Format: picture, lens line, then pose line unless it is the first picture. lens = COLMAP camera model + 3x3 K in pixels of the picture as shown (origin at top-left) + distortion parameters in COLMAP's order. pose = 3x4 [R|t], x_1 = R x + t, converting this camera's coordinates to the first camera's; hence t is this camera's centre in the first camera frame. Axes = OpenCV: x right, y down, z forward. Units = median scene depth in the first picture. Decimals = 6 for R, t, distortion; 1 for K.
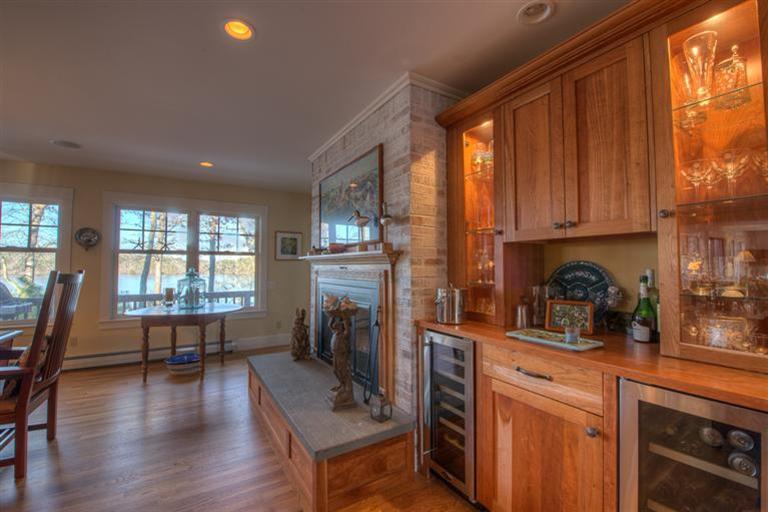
lens RADIAL K [[324.6, 0, 389.9], [0, 324.6, 255.3], [0, 0, 1]] dist [-0.012687, -0.000457]
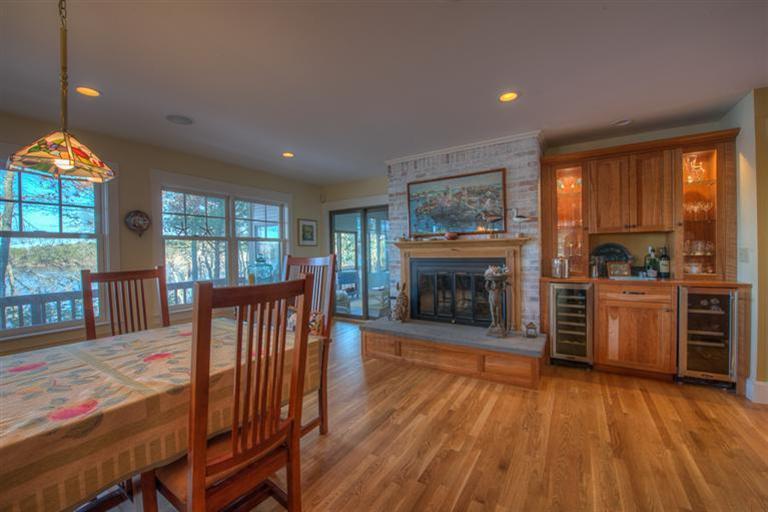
lens RADIAL K [[301.8, 0, 375.6], [0, 301.8, 256.4], [0, 0, 1]] dist [-0.022275, -0.000220]
pose [[0.903205, -0.025293, 0.428463, -0.748682], [0.003790, 0.998693, 0.050964, 0.000203], [-0.429192, -0.044408, 0.902121, -0.028477]]
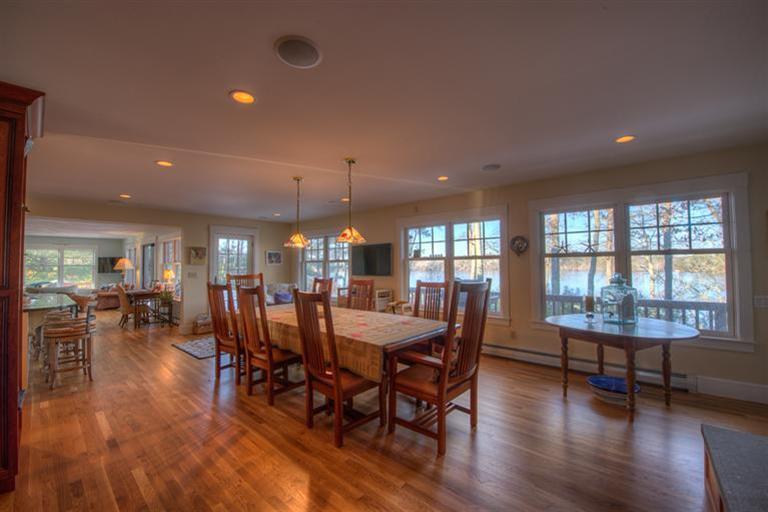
lens RADIAL K [[301.8, 0, 383.7], [0, 301.8, 255.3], [0, 0, 1]] dist [-0.022275, -0.000220]
pose [[0.275907, -0.034659, -0.960559, -0.061829], [0.040419, 0.998884, -0.024432, -0.011949], [0.960334, -0.032084, 0.277000, 0.256414]]
